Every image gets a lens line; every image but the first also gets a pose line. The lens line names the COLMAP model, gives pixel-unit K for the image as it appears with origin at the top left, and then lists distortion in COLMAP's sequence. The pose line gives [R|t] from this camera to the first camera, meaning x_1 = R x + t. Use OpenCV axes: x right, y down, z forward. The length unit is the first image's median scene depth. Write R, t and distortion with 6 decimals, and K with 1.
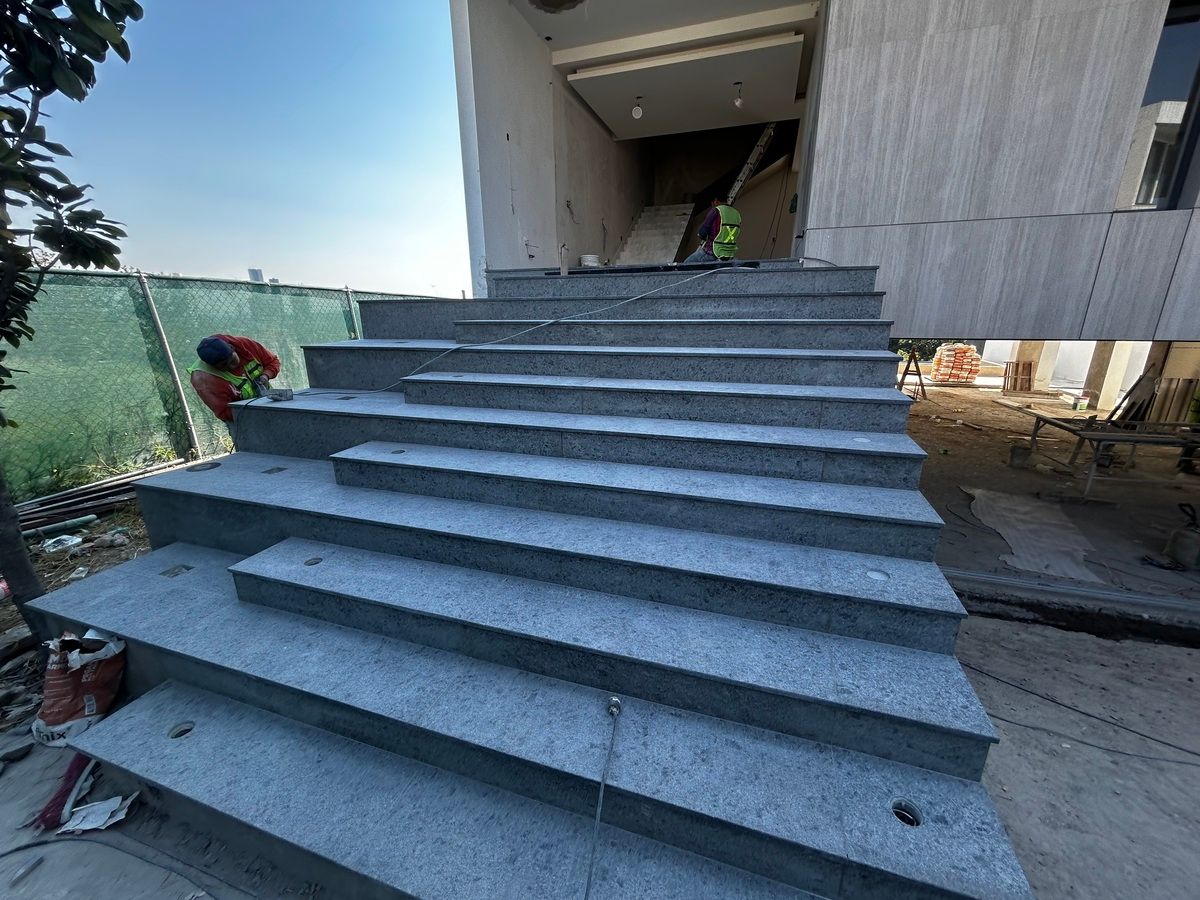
lens RADIAL K [[482.3, 0, 600.0], [0, 482.3, 450.0], [0, 0, 1]] dist [0.001223, -0.000374]
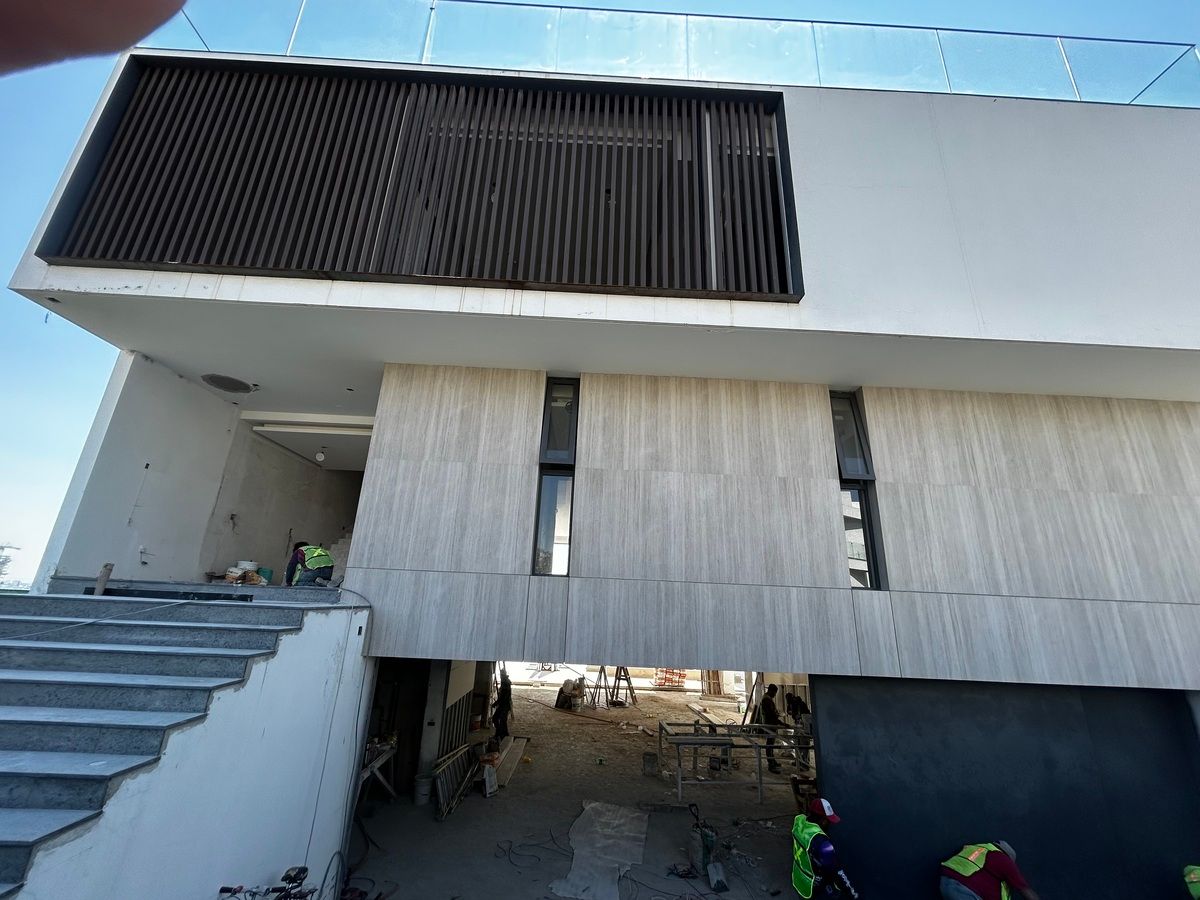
lens RADIAL K [[482.3, 0, 600.0], [0, 482.3, 450.0], [0, 0, 1]] dist [0.001223, -0.000374]
pose [[0.937108, 0.148248, 0.315993, 0.687627], [0.052644, 0.834933, -0.547829, 0.030193], [-0.345048, 0.530010, 0.774617, -0.460865]]
